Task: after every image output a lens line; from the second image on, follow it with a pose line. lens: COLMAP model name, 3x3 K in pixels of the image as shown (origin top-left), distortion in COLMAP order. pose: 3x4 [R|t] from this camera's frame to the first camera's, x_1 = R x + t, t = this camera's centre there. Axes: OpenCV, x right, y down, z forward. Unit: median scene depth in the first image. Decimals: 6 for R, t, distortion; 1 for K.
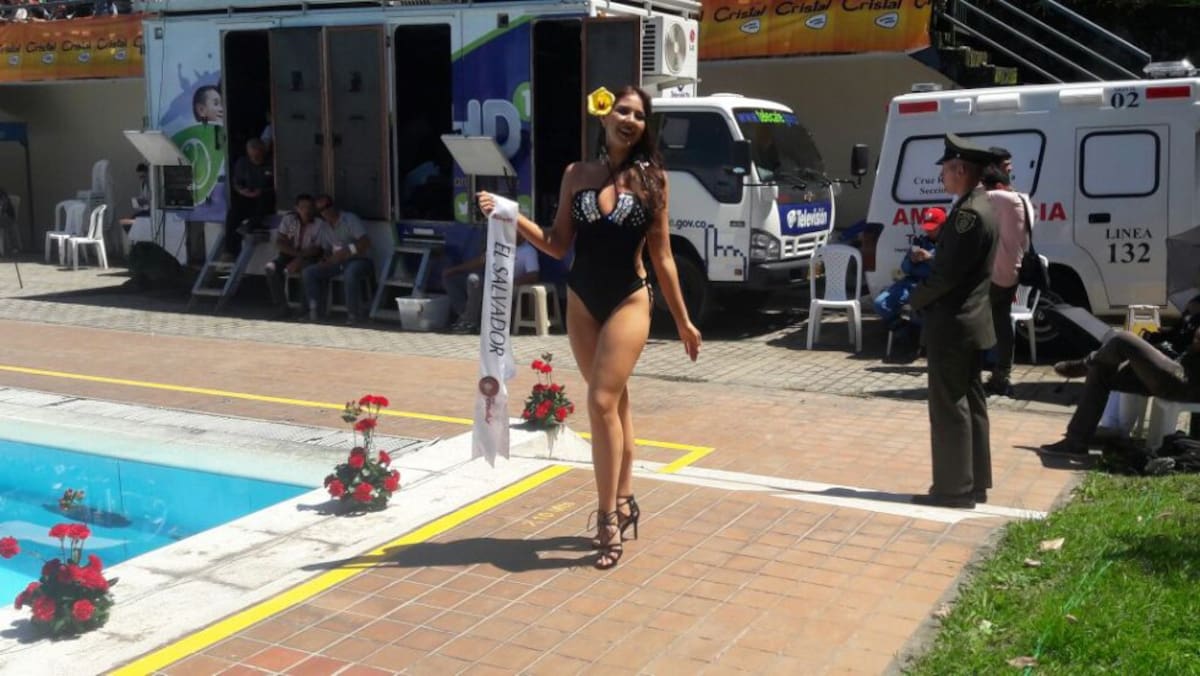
lens RADIAL K [[1251.2, 0, 620.6], [0, 1251.2, 352.5], [0, 0, 1]] dist [0.233105, -0.672824]
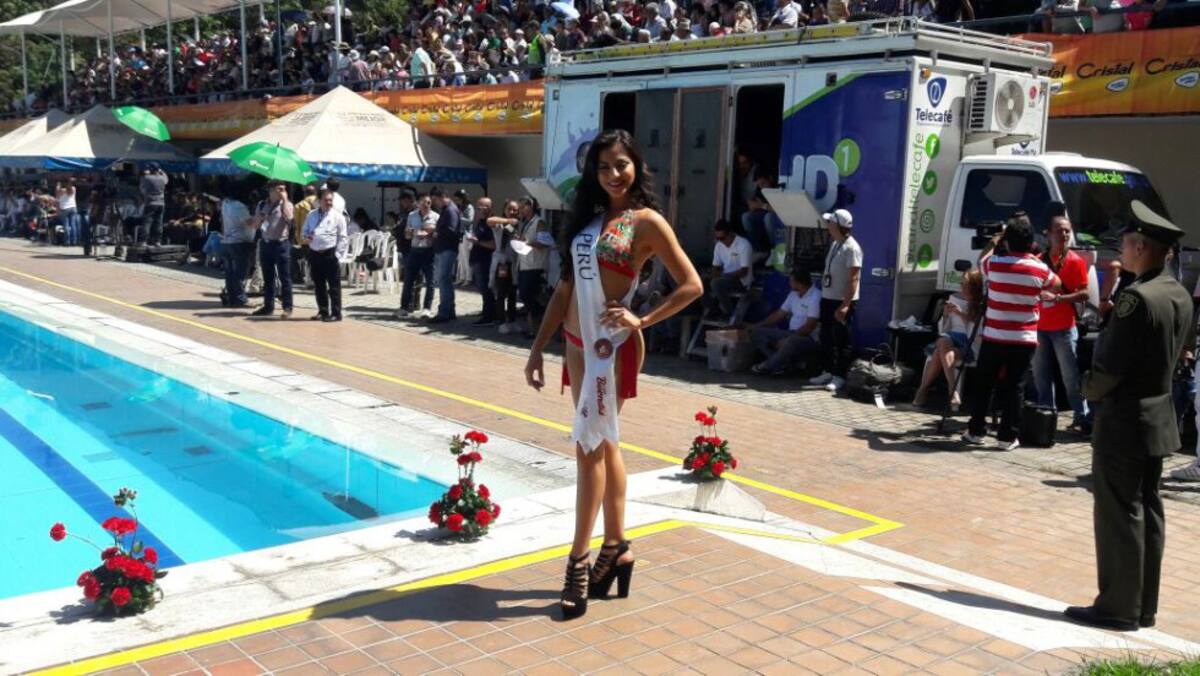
lens RADIAL K [[1158.8, 0, 618.5], [0, 1158.8, 345.9], [0, 0, 1]] dist [0.212285, -0.557527]
pose [[0.925785, 0.079955, -0.369499, 0.123762], [-0.092399, 0.995592, -0.016072, -0.014993], [0.366586, 0.049020, 0.929092, 0.060481]]
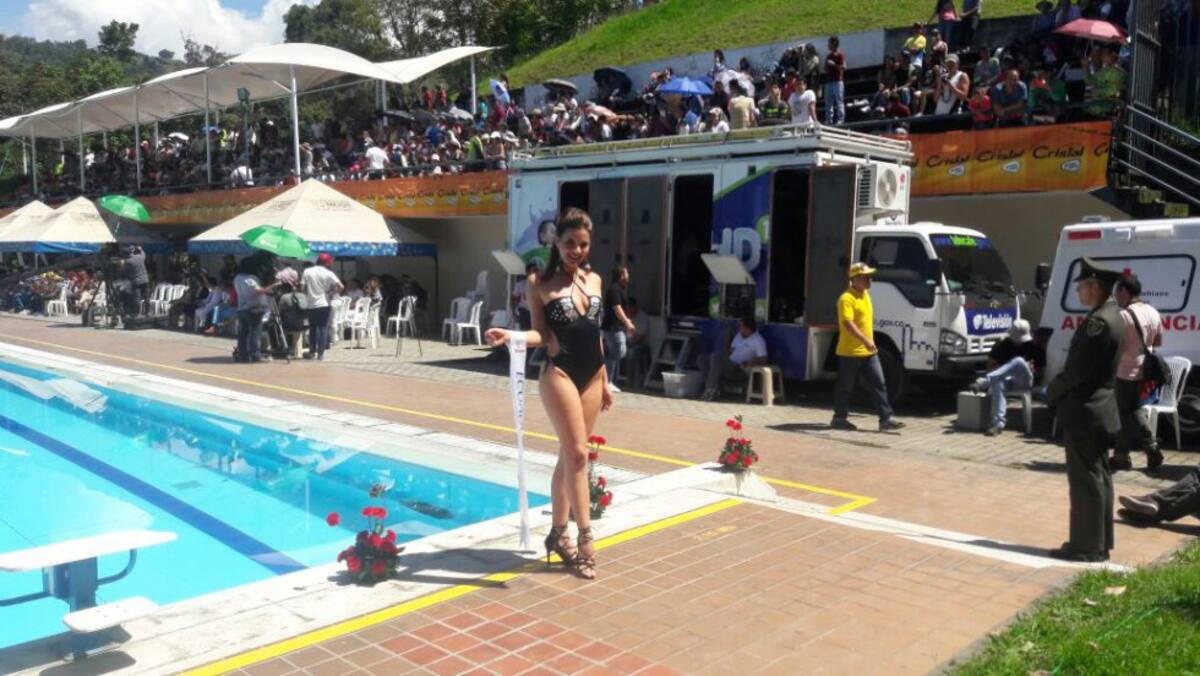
lens RADIAL K [[969.3, 0, 616.7], [0, 969.3, 344.6], [0, 0, 1]] dist [0.181521, -0.427625]
pose [[0.964534, 0.033484, -0.261825, 0.049114], [-0.053736, 0.996058, -0.070577, 0.003451], [0.258429, 0.082143, 0.962531, -0.020601]]
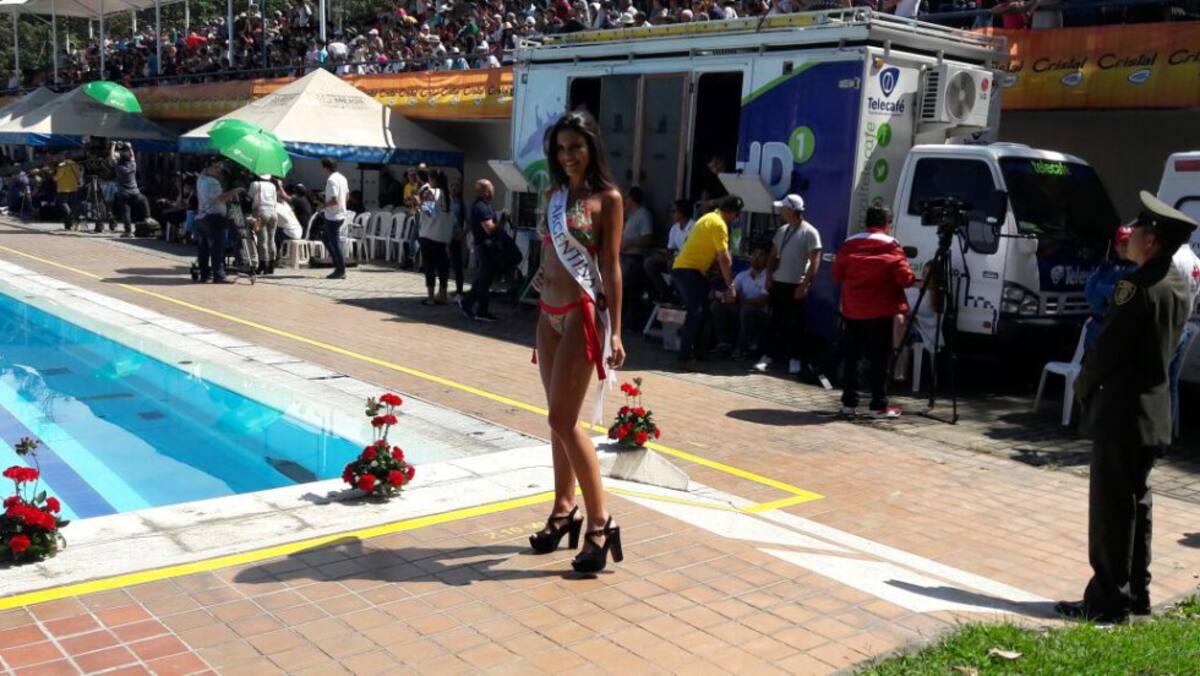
lens RADIAL K [[1137.6, 0, 617.9], [0, 1137.6, 342.5], [0, 0, 1]] dist [0.198703, -0.478301]
pose [[0.927409, 0.099986, -0.360438, 0.151466], [-0.111337, 0.993724, -0.010809, -0.009279], [0.357095, 0.050155, 0.932721, 0.071758]]
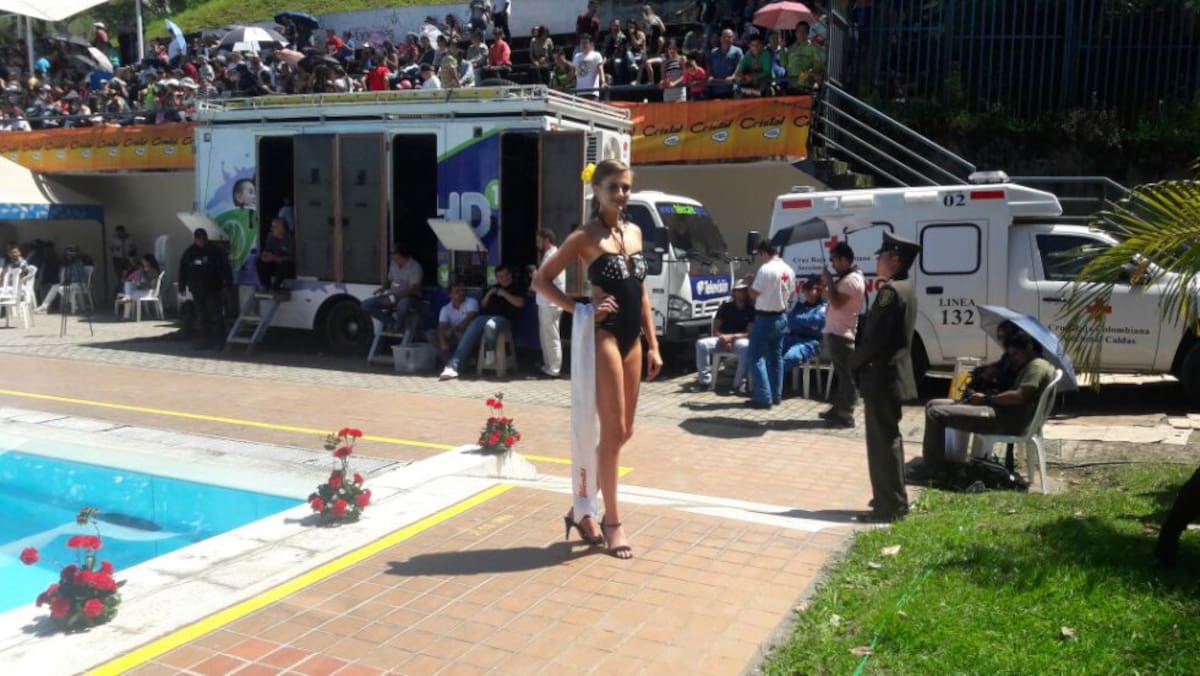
lens RADIAL K [[969.3, 0, 616.7], [0, 969.3, 344.6], [0, 0, 1]] dist [0.181521, -0.427625]
pose [[0.999213, 0.008391, 0.038761, 0.012134], [-0.006652, 0.998975, -0.044774, -0.002861], [-0.039097, 0.044481, 0.998245, 0.013770]]
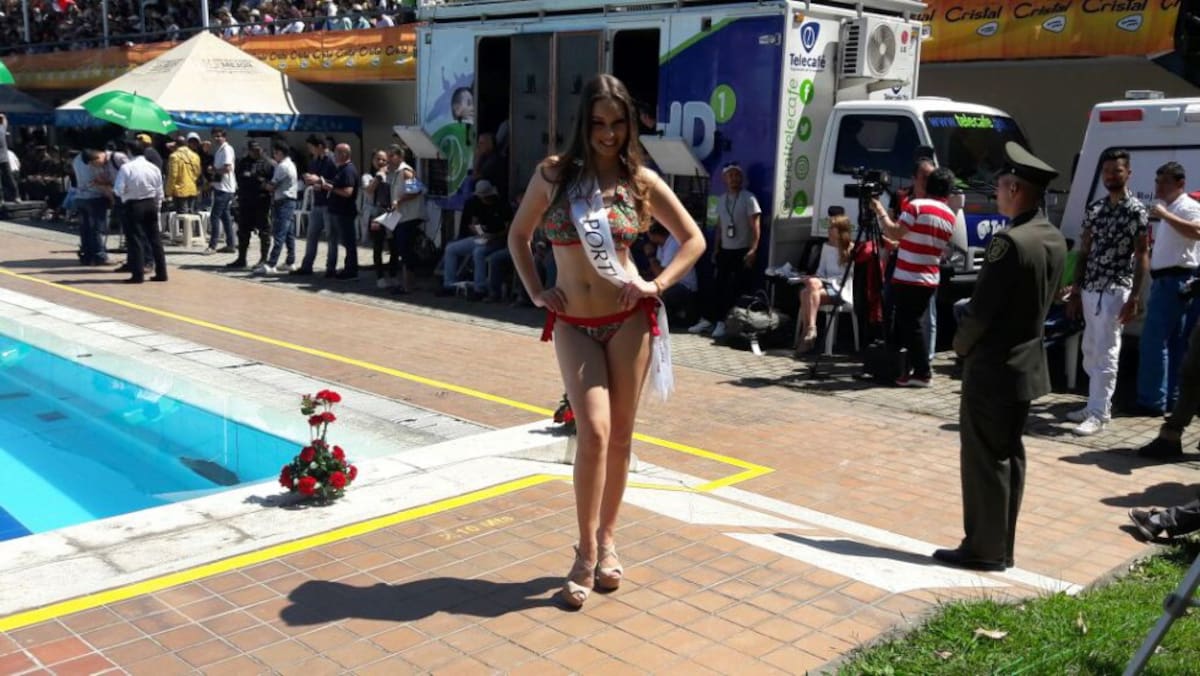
lens RADIAL K [[1158.8, 0, 618.5], [0, 1158.8, 345.9], [0, 0, 1]] dist [0.212285, -0.557527]
pose [[0.956676, 0.072919, -0.281875, 0.131420], [-0.070785, 0.997333, 0.017761, -0.015648], [0.282419, 0.002961, 0.959287, 0.077071]]
